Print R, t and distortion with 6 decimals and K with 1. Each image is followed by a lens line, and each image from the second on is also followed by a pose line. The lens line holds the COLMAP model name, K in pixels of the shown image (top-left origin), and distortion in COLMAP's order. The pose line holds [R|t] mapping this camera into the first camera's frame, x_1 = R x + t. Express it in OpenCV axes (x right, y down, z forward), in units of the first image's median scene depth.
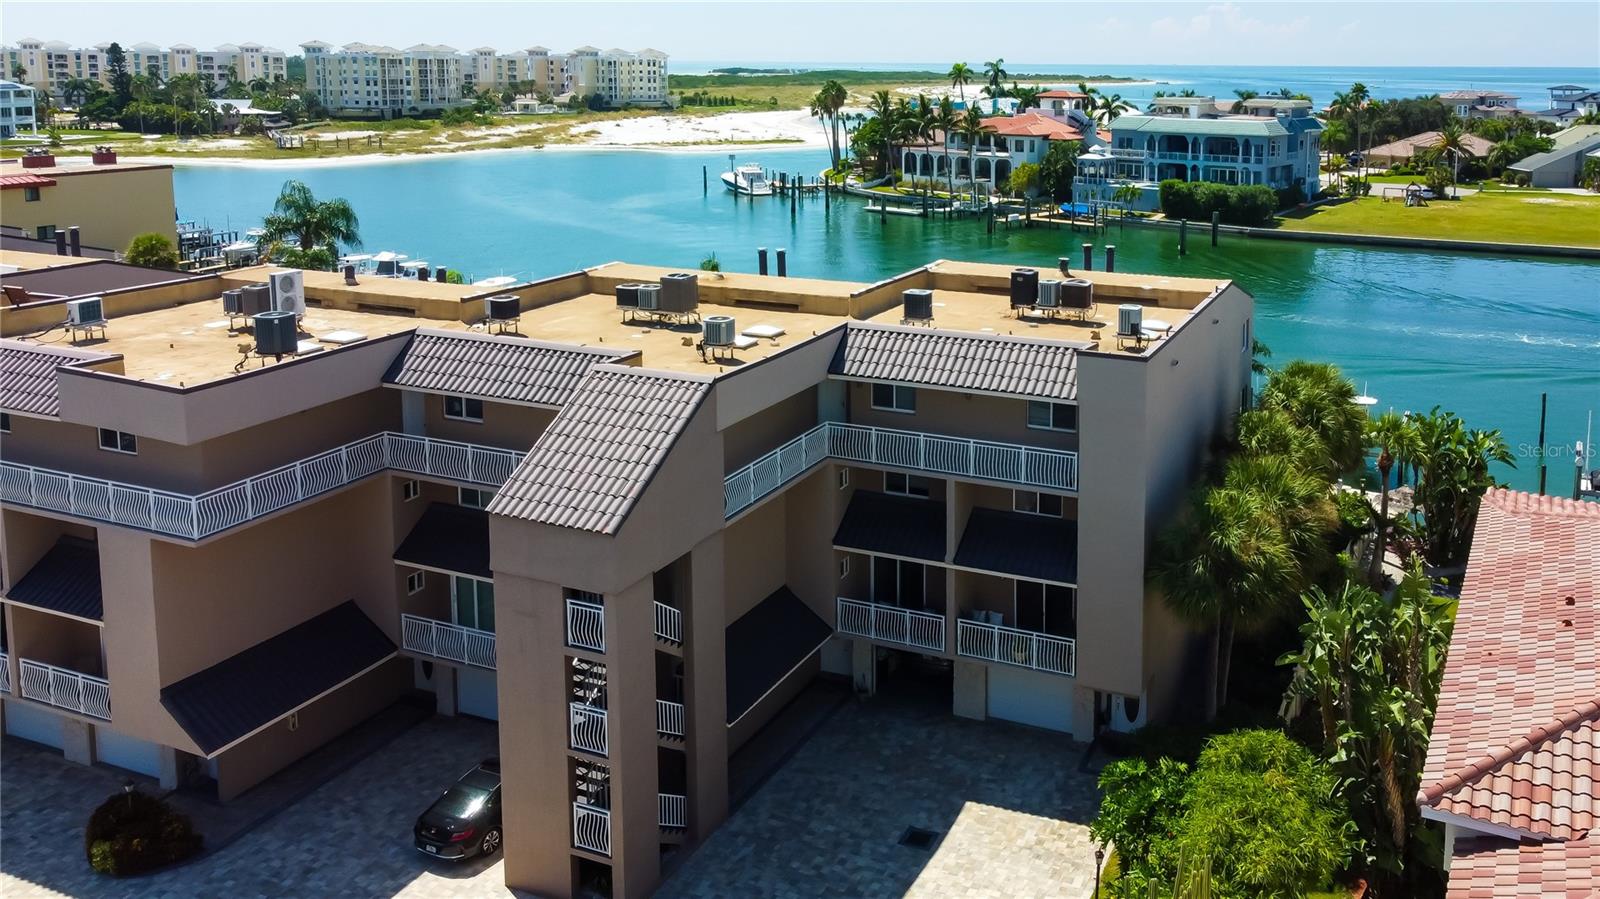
lens RADIAL K [[1303.6, 0, 925.6], [0, 1303.6, 247.0], [0, 0, 1]] dist [0.008519, 0.007791]
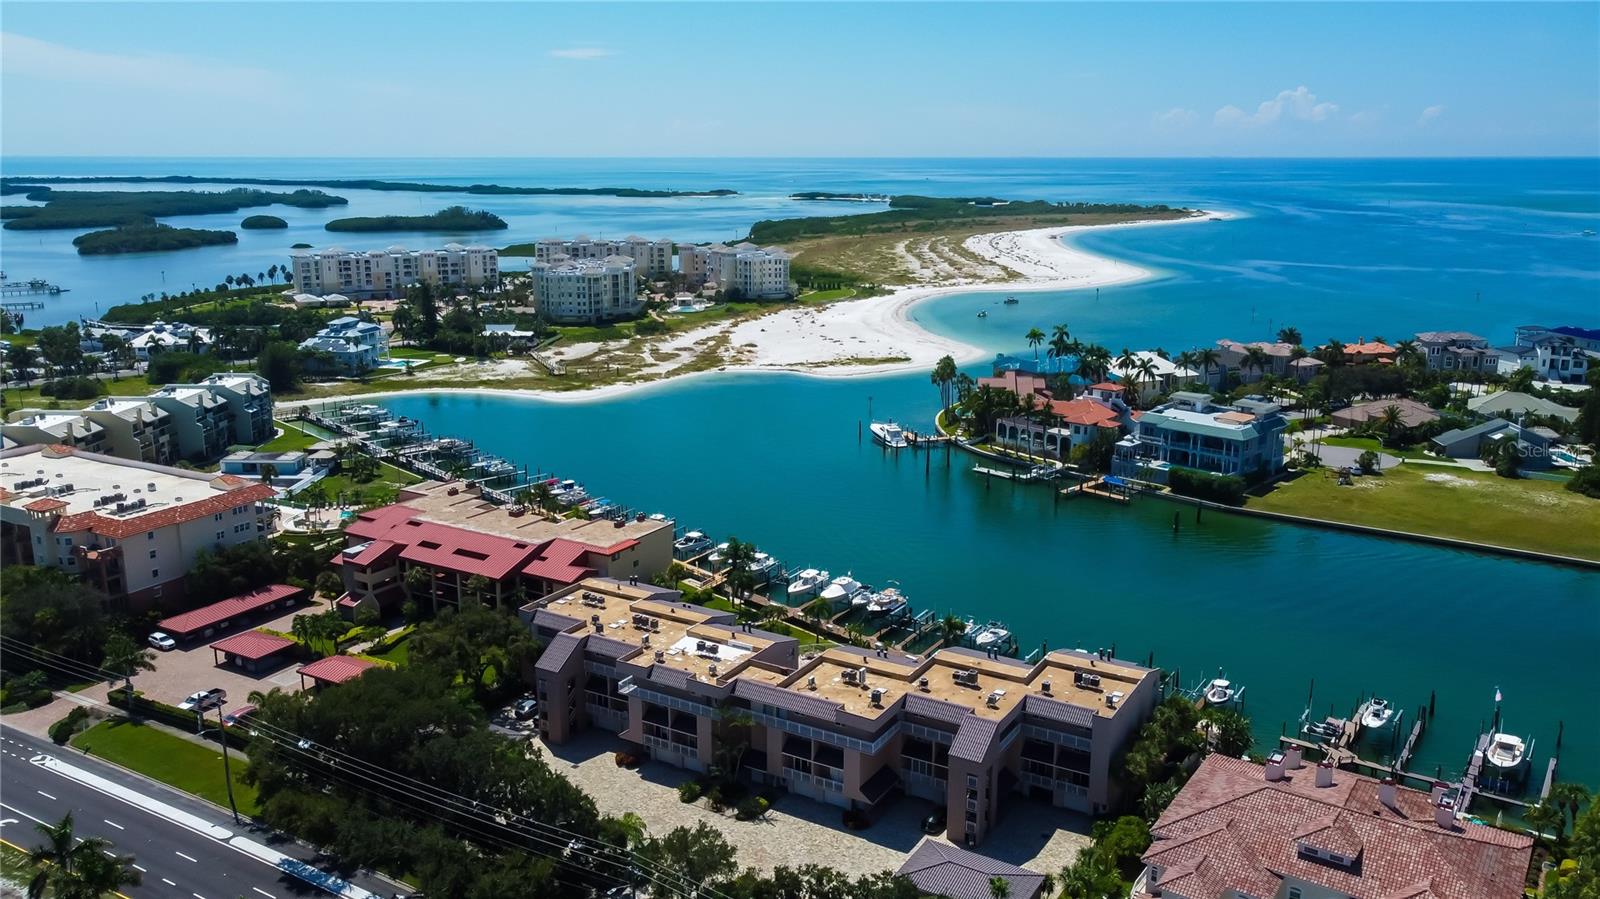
lens RADIAL K [[1249.6, 0, 791.7], [0, 1249.6, 449.8], [0, 0, 1]] dist [-0.010964, 0.056071]
pose [[0.988876, 0.026802, -0.146309, -0.045631], [-0.013087, 0.995495, 0.093906, -0.197225], [0.148167, -0.090947, 0.984772, -0.509397]]
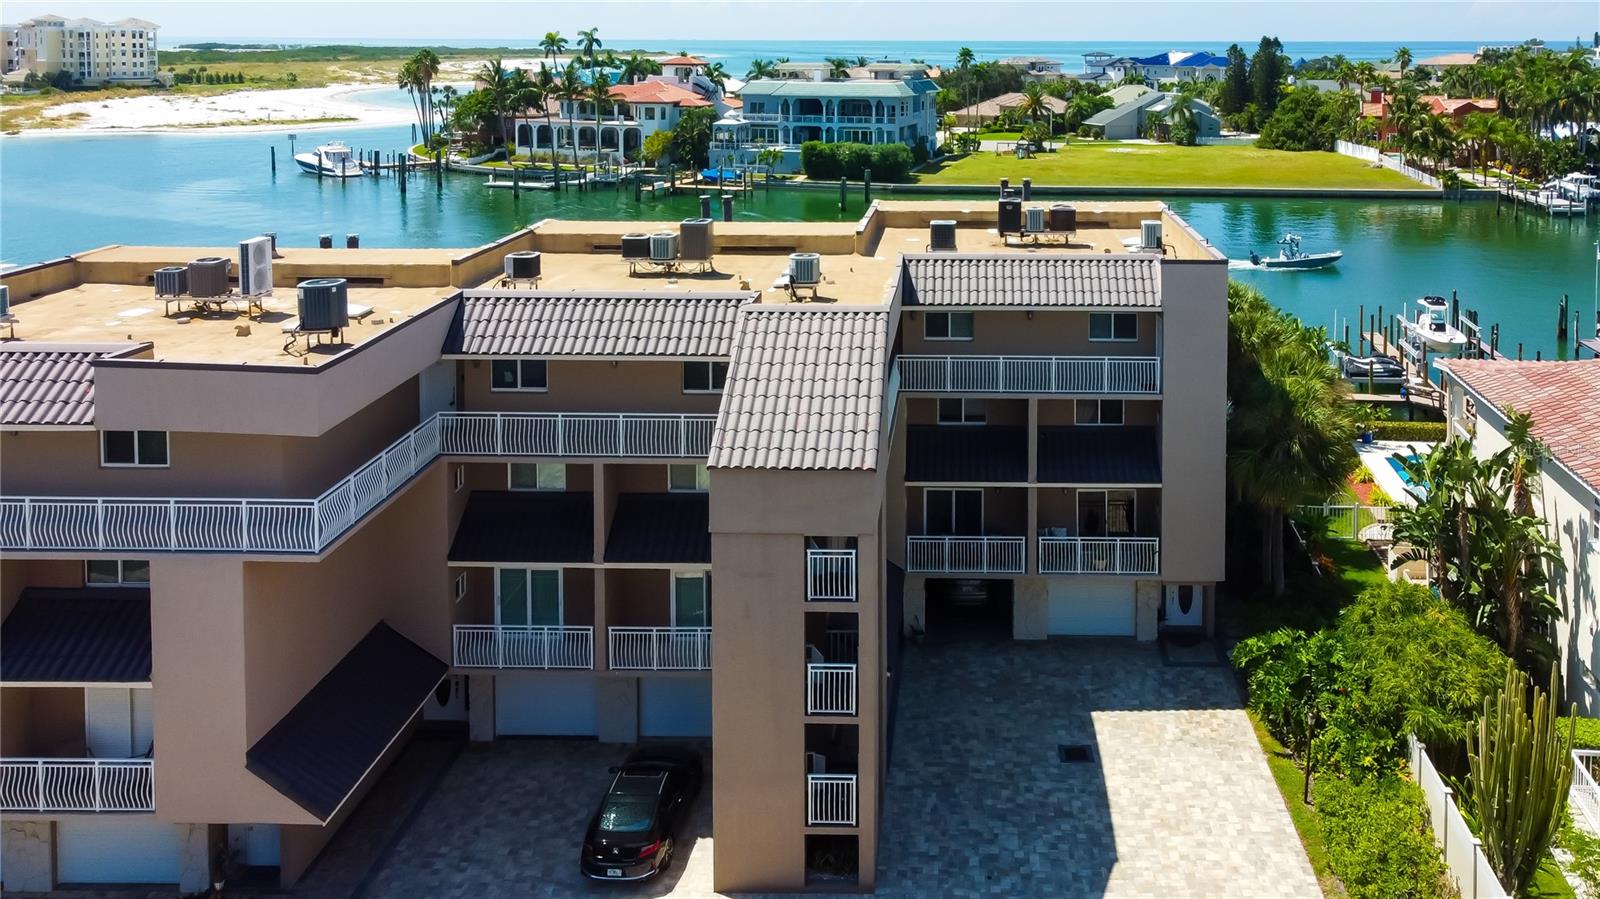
lens RADIAL K [[1301.7, 0, 946.3], [0, 1301.7, 128.6], [0, 0, 1]] dist [0.001683, 0.023838]
pose [[0.929277, -0.028937, 0.368248, -0.086133], [0.054780, 0.996699, -0.059917, 0.005132], [-0.365298, 0.075852, 0.927795, 0.012685]]
